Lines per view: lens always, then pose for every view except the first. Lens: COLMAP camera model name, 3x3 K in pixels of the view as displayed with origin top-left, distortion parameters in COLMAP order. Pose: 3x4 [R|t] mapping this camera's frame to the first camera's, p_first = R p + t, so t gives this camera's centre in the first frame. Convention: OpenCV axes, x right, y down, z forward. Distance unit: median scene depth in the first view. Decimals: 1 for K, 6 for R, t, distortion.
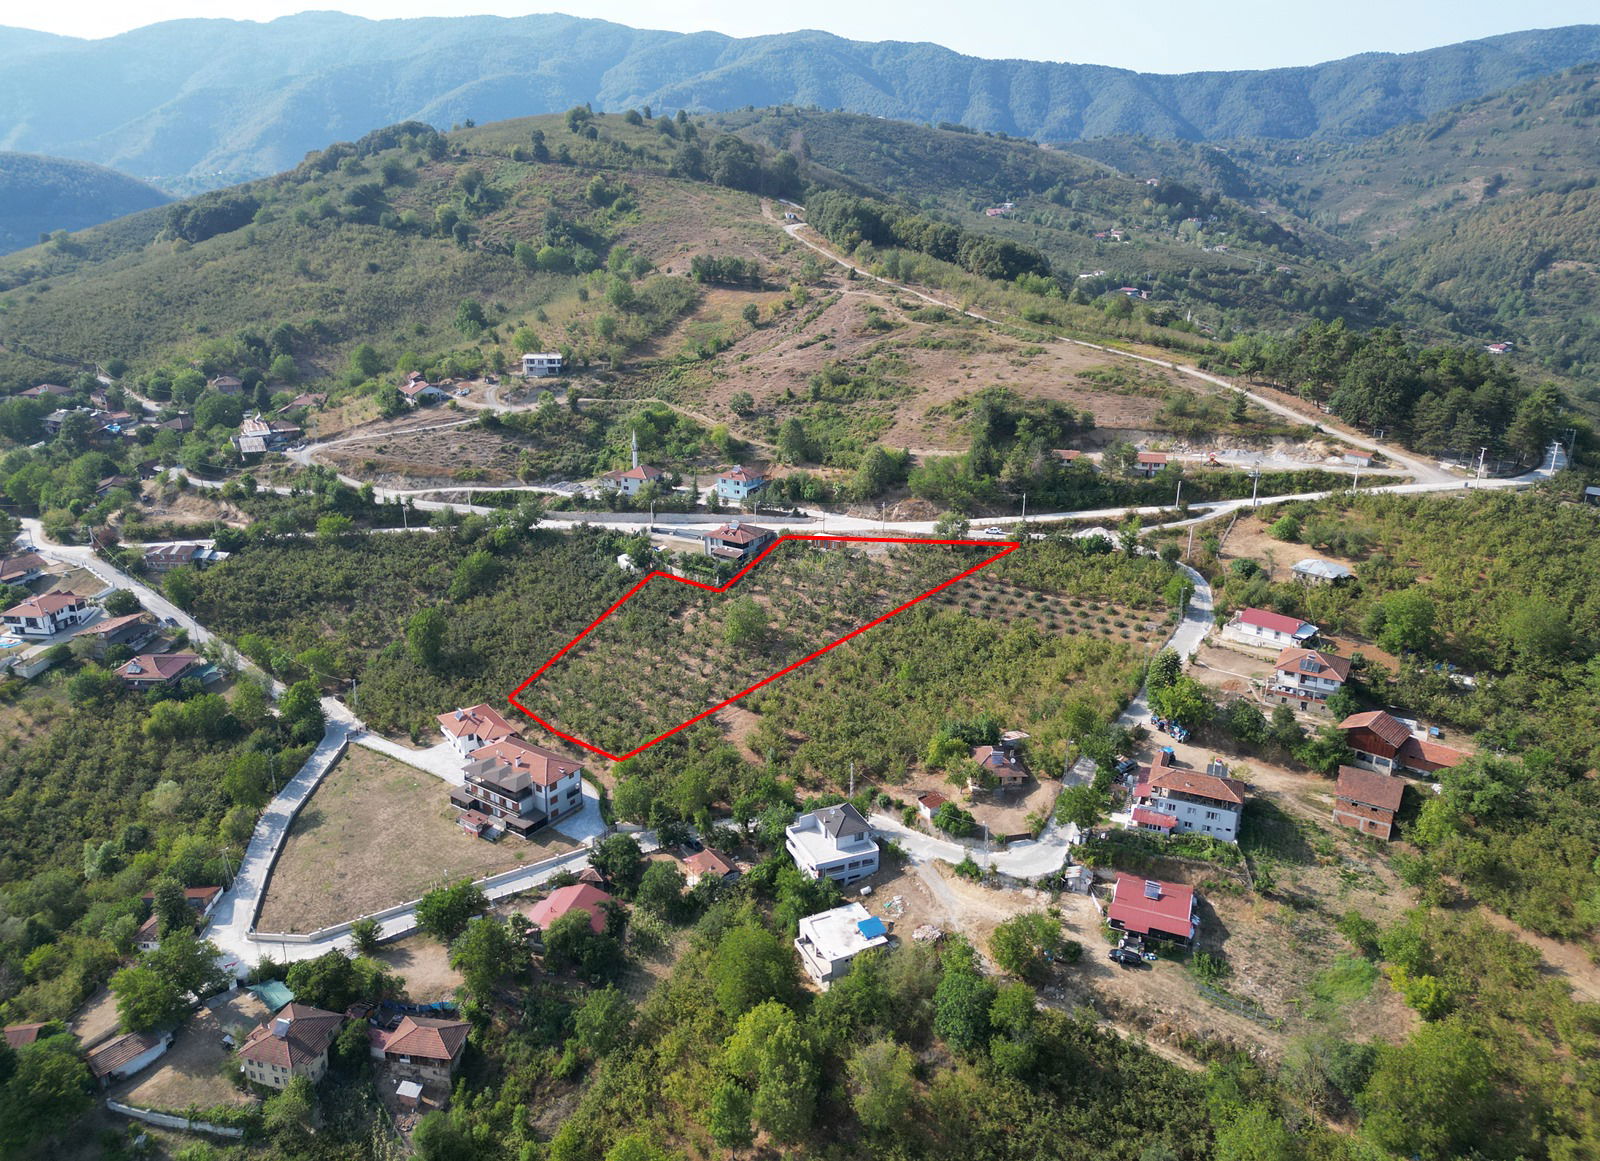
lens RADIAL K [[1115.9, 0, 798.2], [0, 1115.9, 580.2], [0, 0, 1]] dist [0.066007, -0.061064]
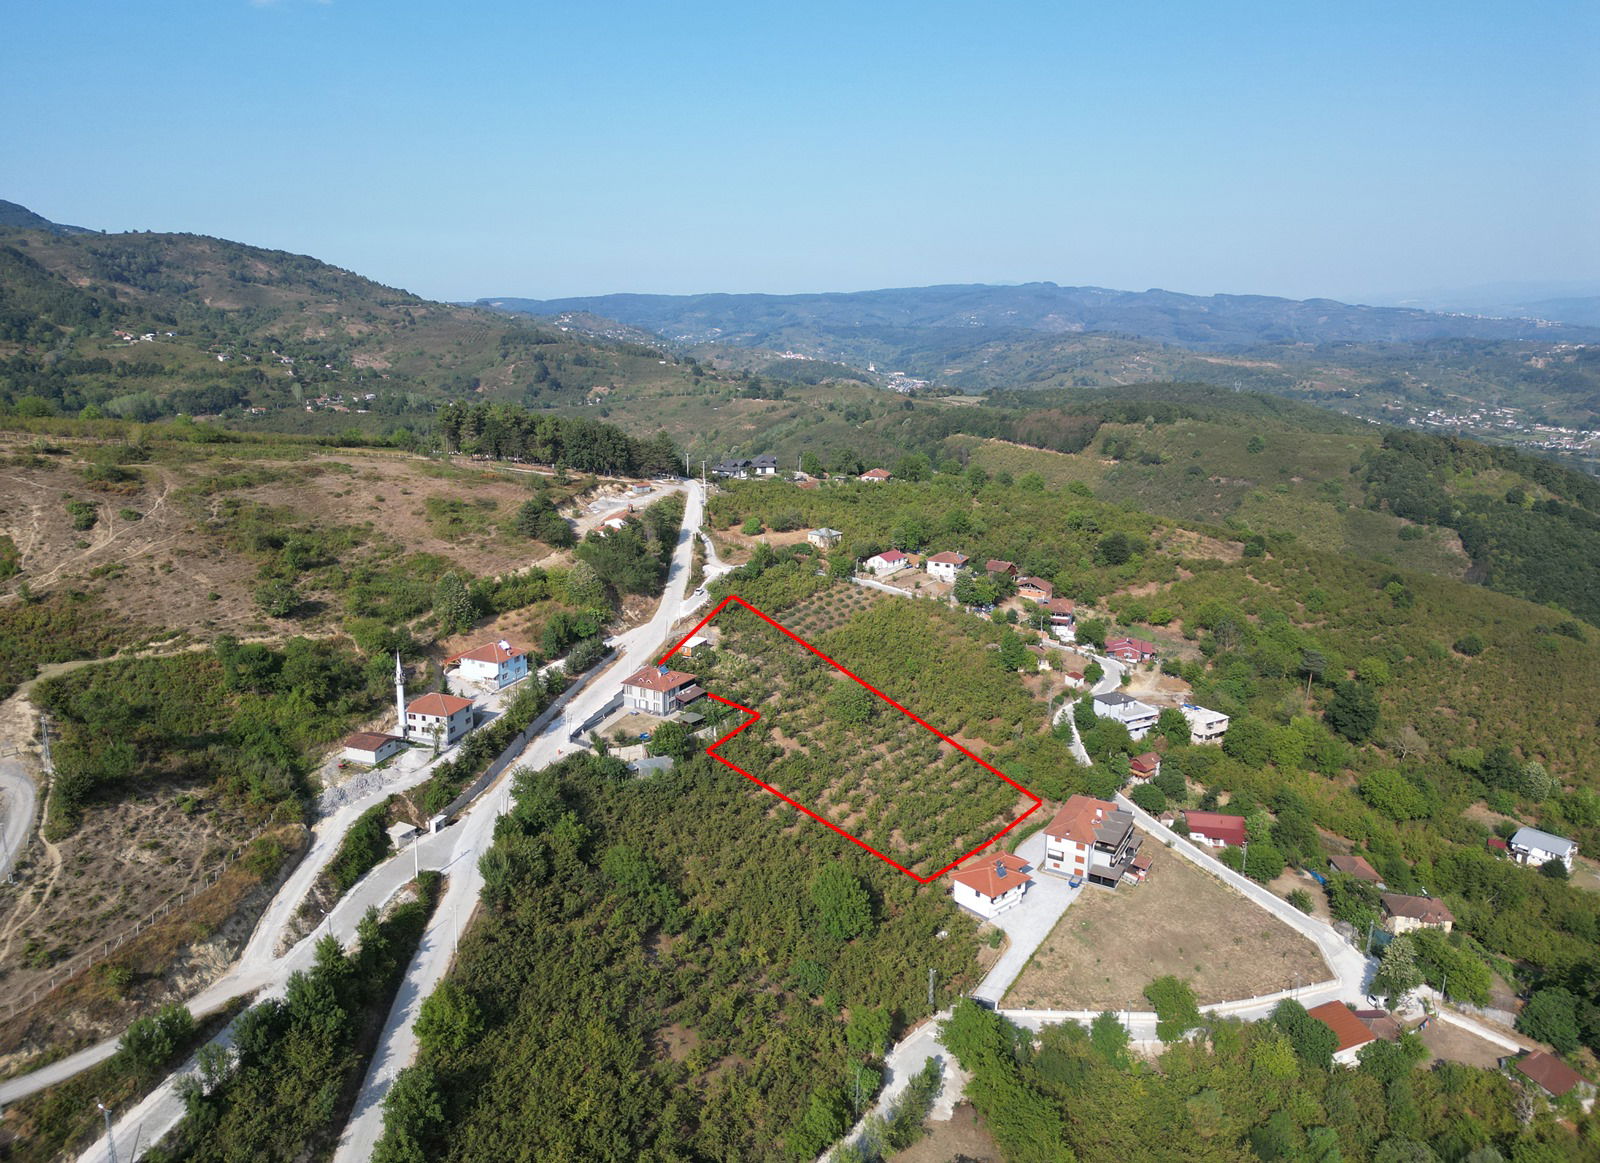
lens RADIAL K [[1108.2, 0, 800.3], [0, 1108.2, 587.8], [0, 0, 1]] dist [0.066521, -0.063428]
pose [[-0.090756, -0.251182, 0.963676, -0.833475], [0.307887, 0.913185, 0.267017, -0.288352], [-0.947085, 0.320936, -0.005541, 0.823376]]
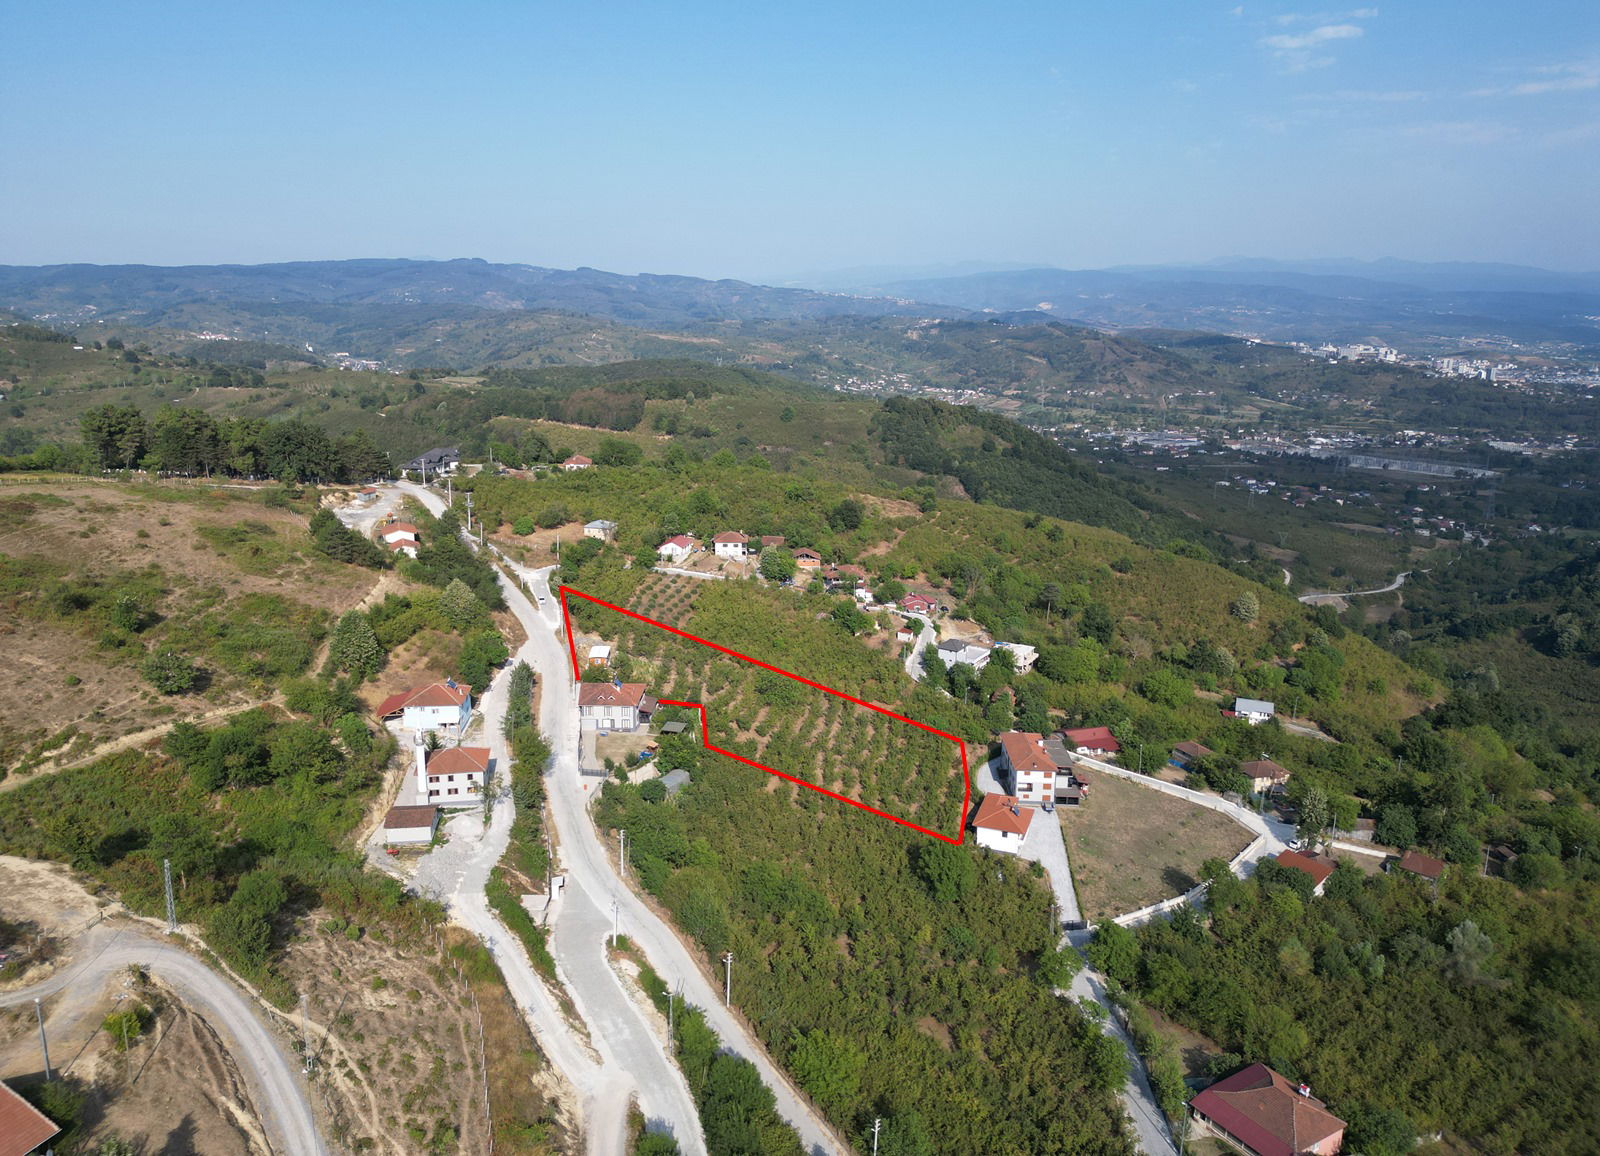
lens RADIAL K [[1103.1, 0, 800.0], [0, 1103.1, 578.0], [0, 0, 1]] dist [0.085028, -0.092904]
pose [[-0.546412, -0.222304, 0.807474, -0.719971], [0.253982, 0.874744, 0.412693, -0.391851], [-0.798077, 0.430585, -0.421510, 1.123250]]
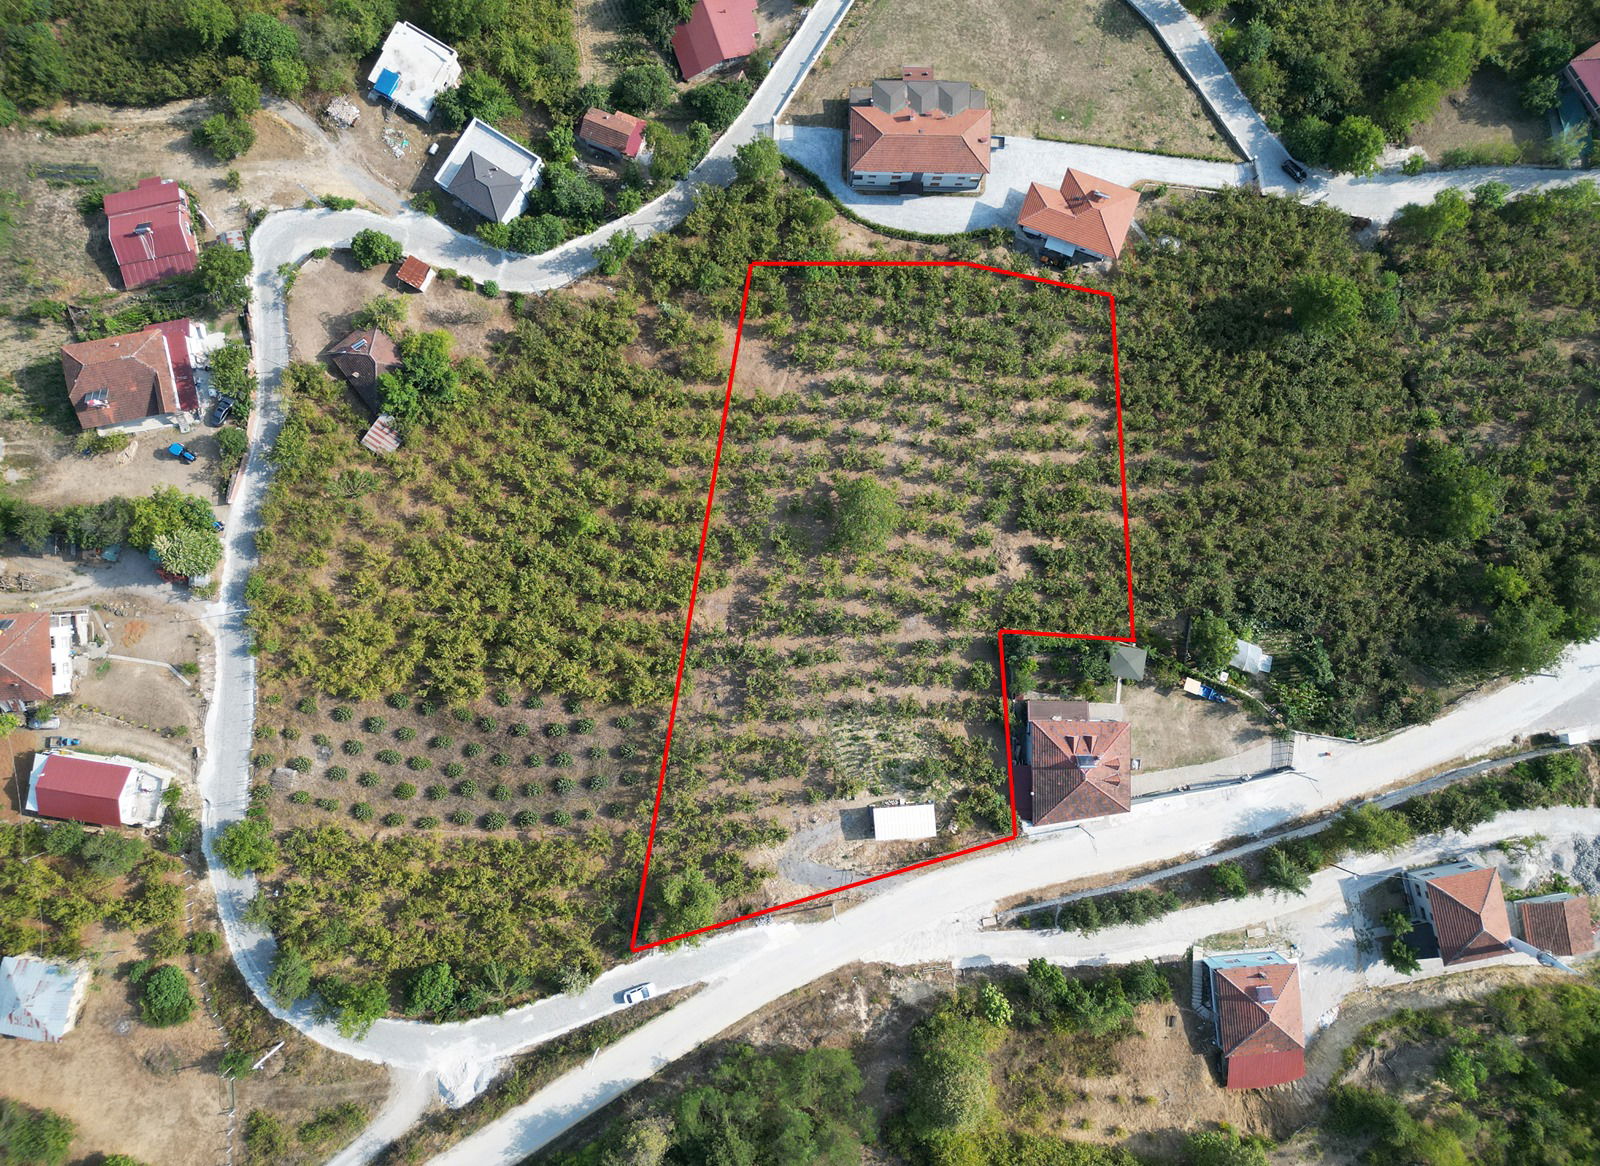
lens RADIAL K [[1108.2, 0, 800.3], [0, 1108.2, 589.3], [0, 0, 1]] dist [0.066521, -0.063428]
pose [[-0.831533, 0.555251, -0.015783, 0.012646], [-0.189285, -0.256529, 0.947821, -0.458172], [0.522230, 0.791132, 0.318413, 0.659309]]
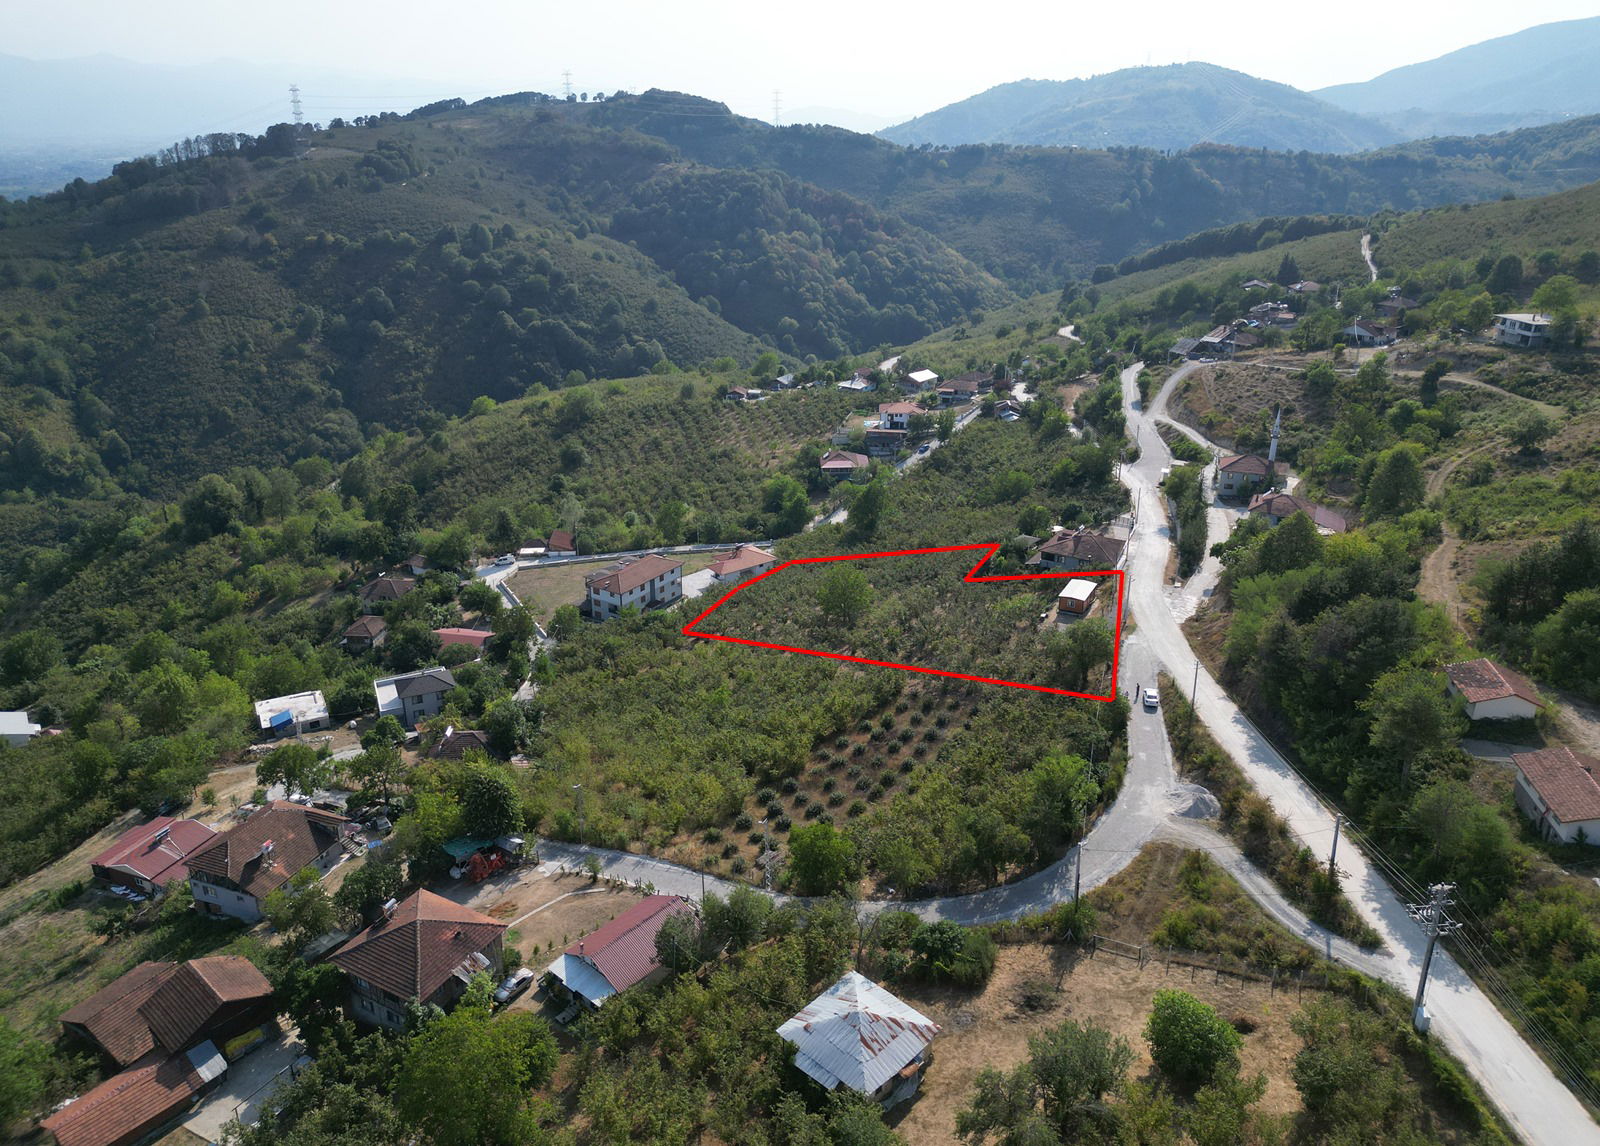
lens RADIAL K [[1115.4, 0, 797.7], [0, 1115.4, 567.5], [0, 0, 1]] dist [0.069911, -0.069983]
pose [[0.027456, 0.367668, -0.929552, 0.575227], [-0.323652, 0.883082, 0.339728, -0.201181], [0.945778, 0.291523, 0.143243, 0.684258]]
